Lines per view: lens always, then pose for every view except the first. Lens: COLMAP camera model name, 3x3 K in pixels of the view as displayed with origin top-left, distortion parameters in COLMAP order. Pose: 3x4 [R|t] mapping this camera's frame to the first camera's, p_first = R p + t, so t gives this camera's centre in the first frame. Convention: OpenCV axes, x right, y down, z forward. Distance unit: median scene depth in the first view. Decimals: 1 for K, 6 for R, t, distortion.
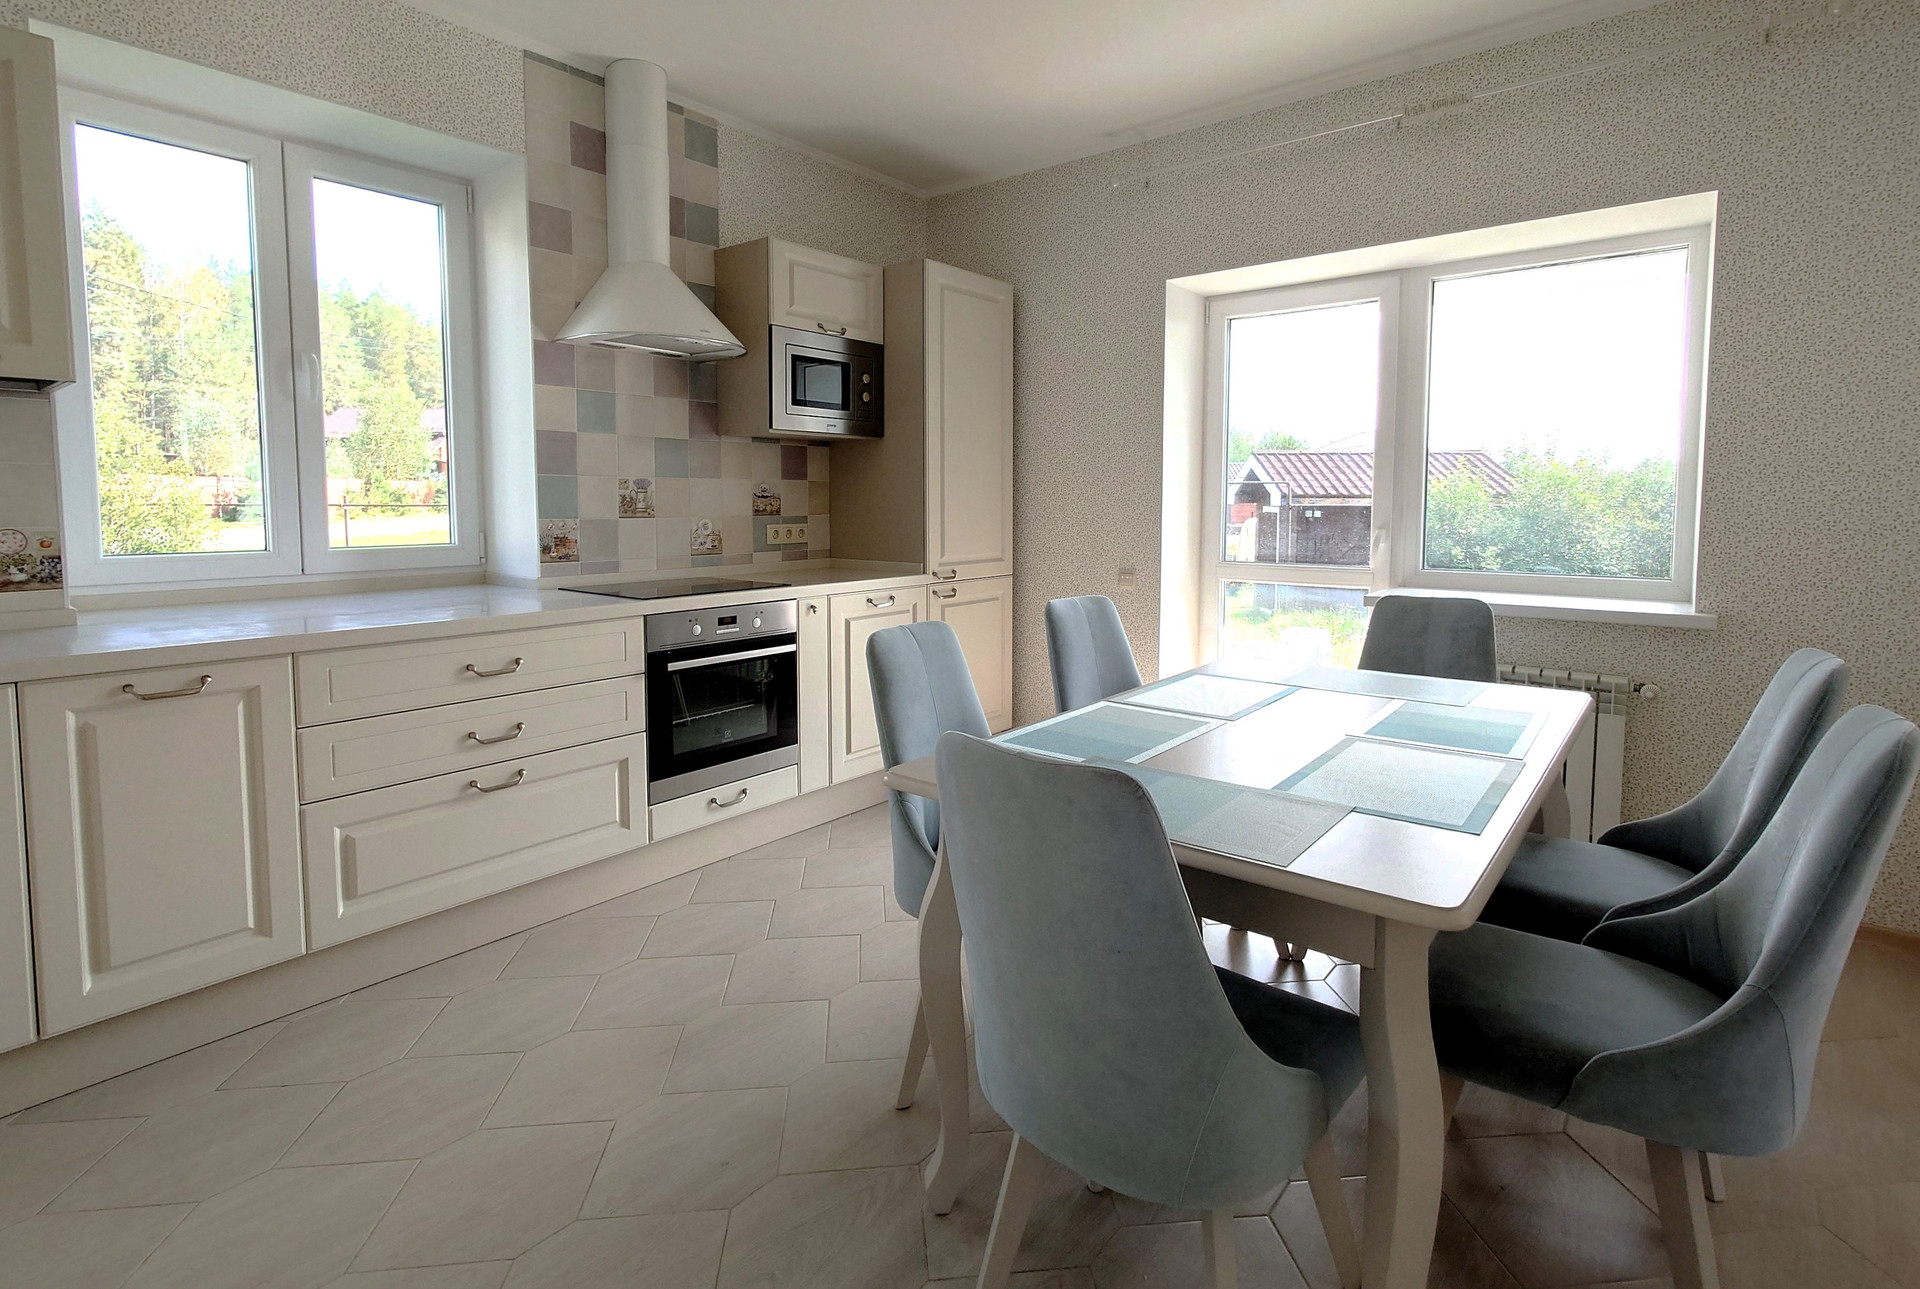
lens RADIAL K [[927.9, 0, 967.1], [0, 927.9, 552.6], [0, 0, 1]] dist [0.001136, 0.000302]
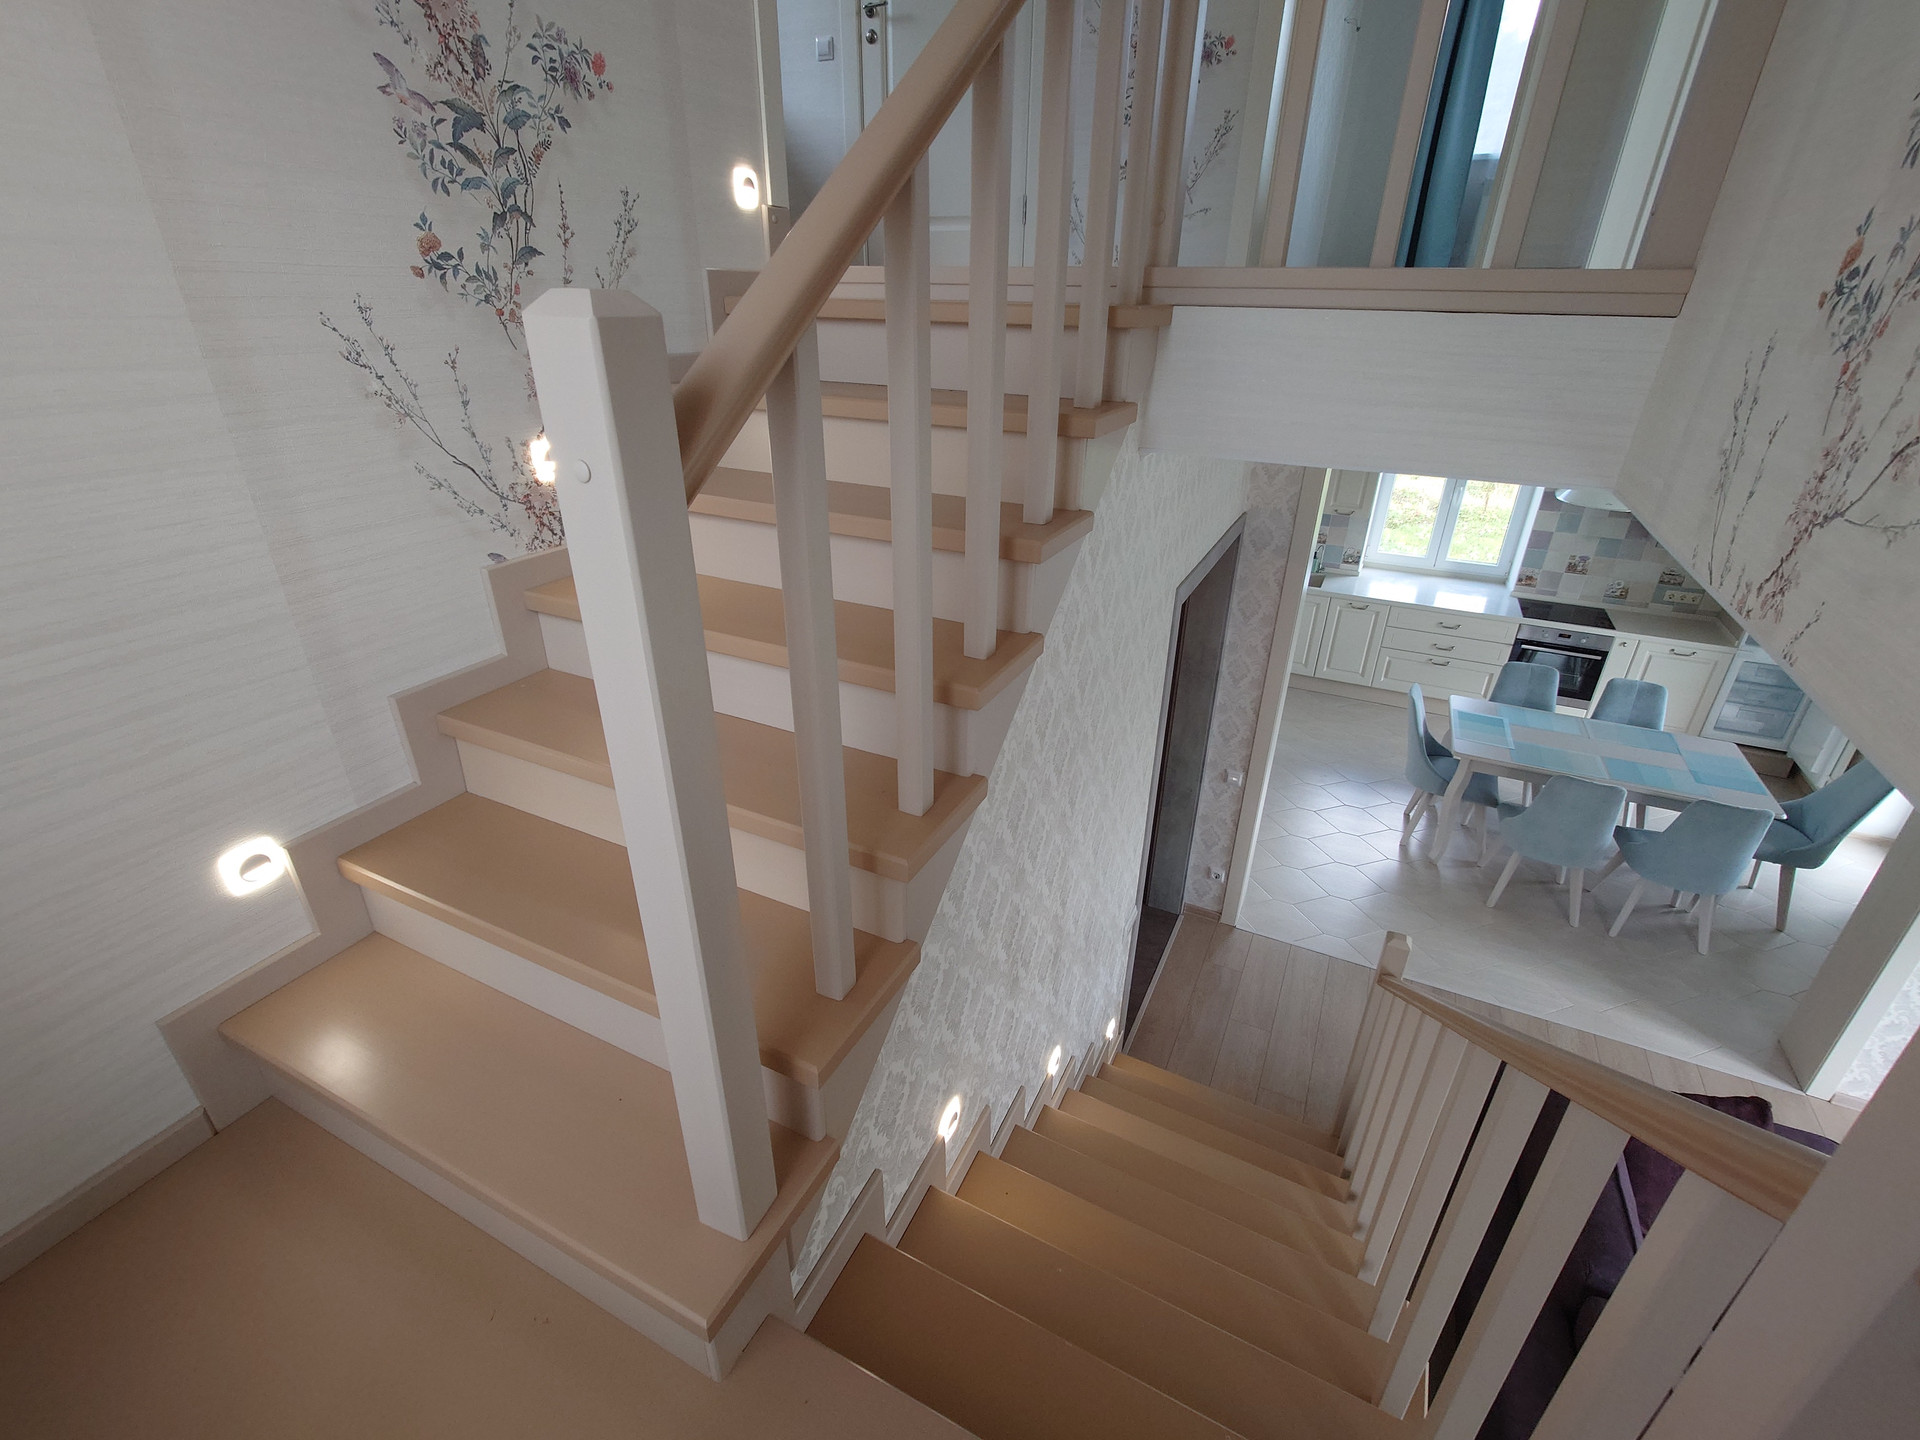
lens RADIAL K [[856.7, 0, 962.2], [0, 856.7, 717.0], [0, 0, 1]] dist [-0.002891, -0.000196]
pose [[0.231914, 0.423302, -0.875803, 1.152817], [-0.077130, 0.905517, 0.417240, -0.443471], [0.969674, -0.029213, 0.242651, -0.823163]]
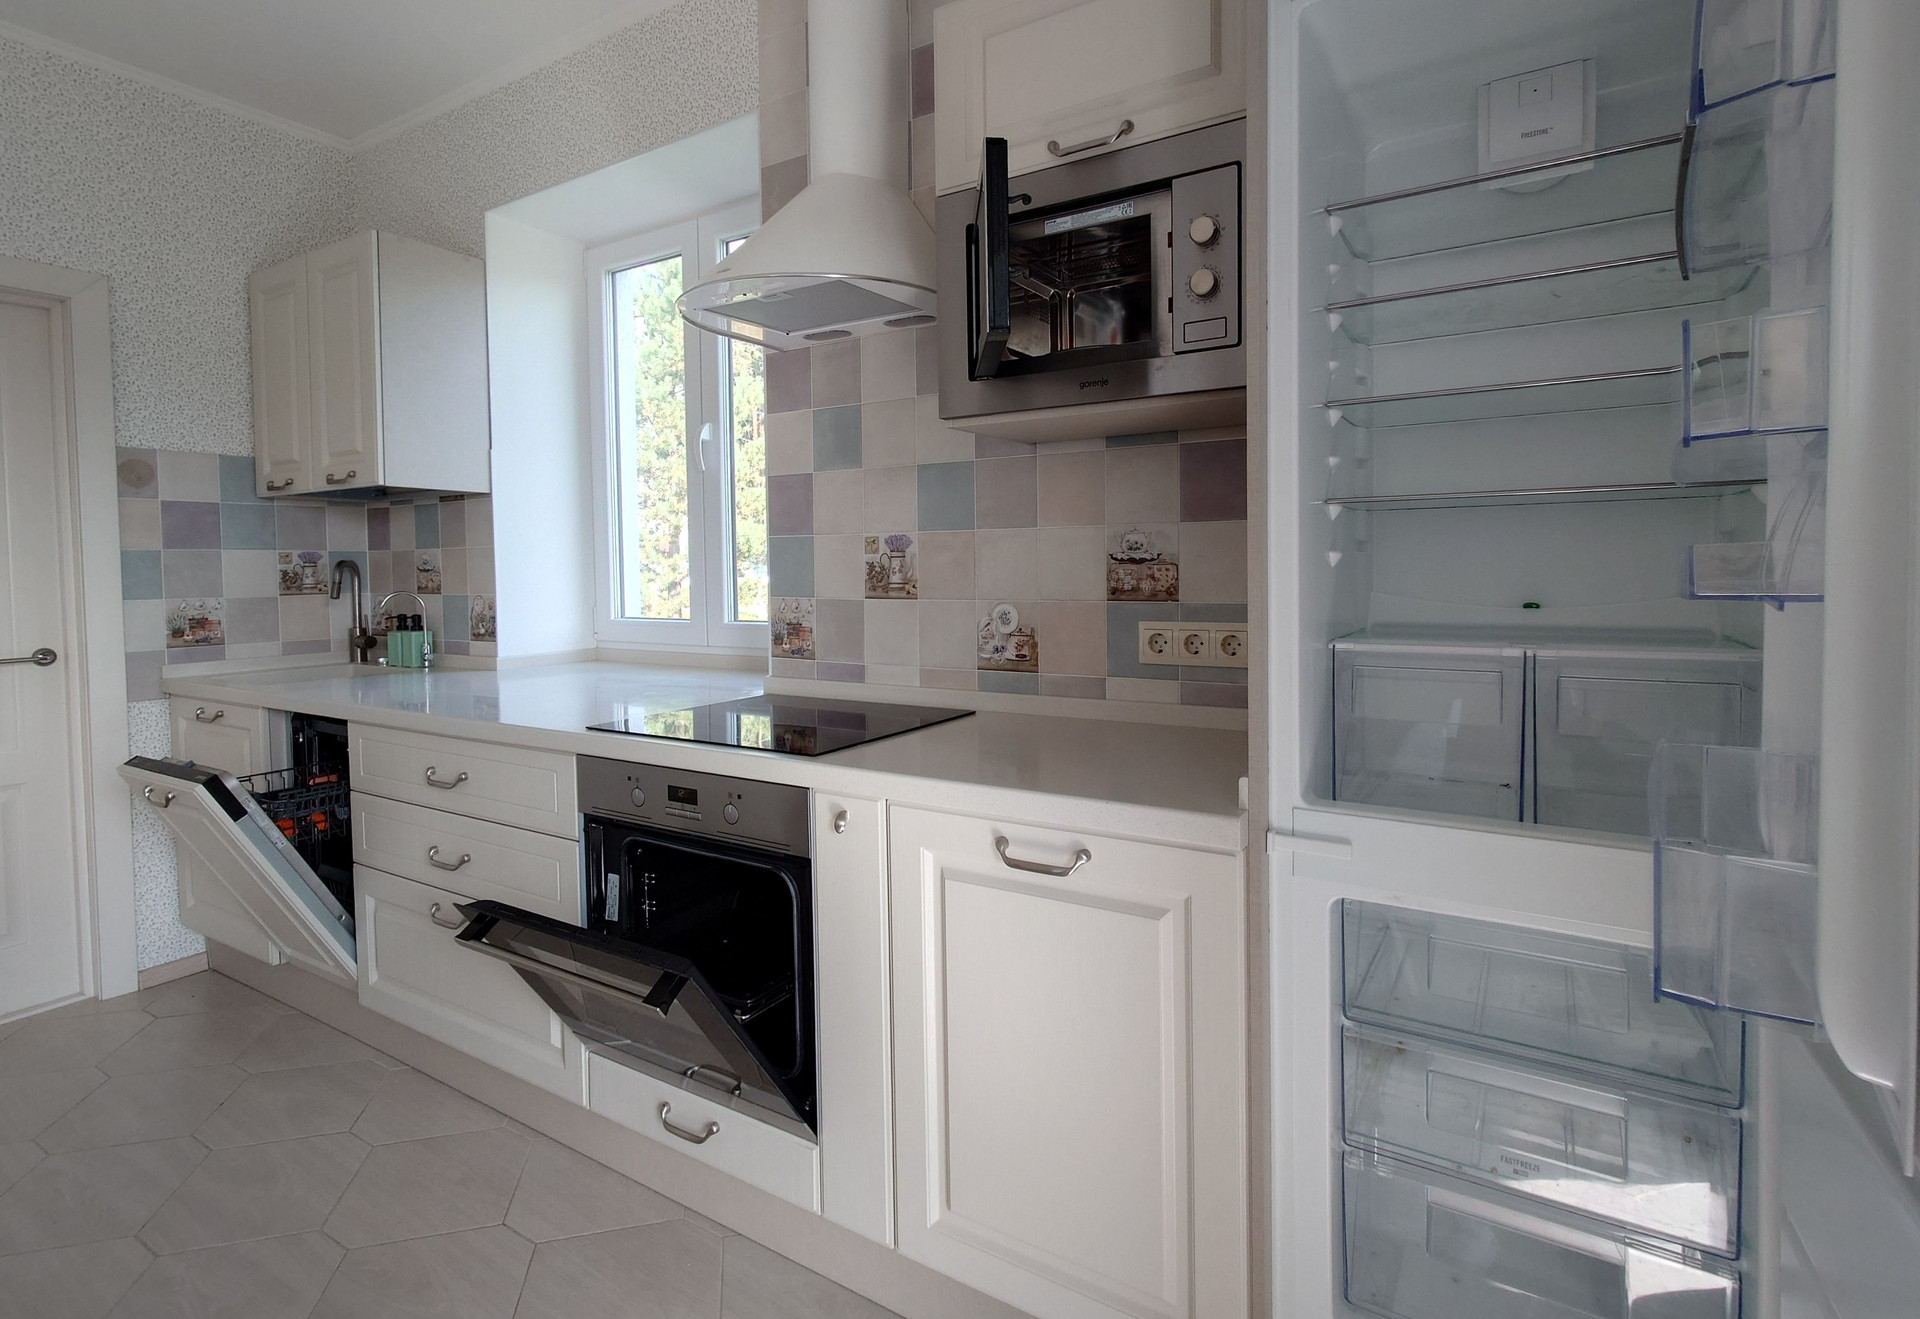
lens RADIAL K [[921.3, 0, 963.2], [0, 921.3, 599.8], [0, 0, 1]] dist [-0.001626, -0.000086]
pose [[0.131438, 0.020346, -0.991116, 0.258799], [-0.053924, 0.998456, 0.013346, -0.047508], [0.989857, 0.051691, 0.132332, 0.964541]]
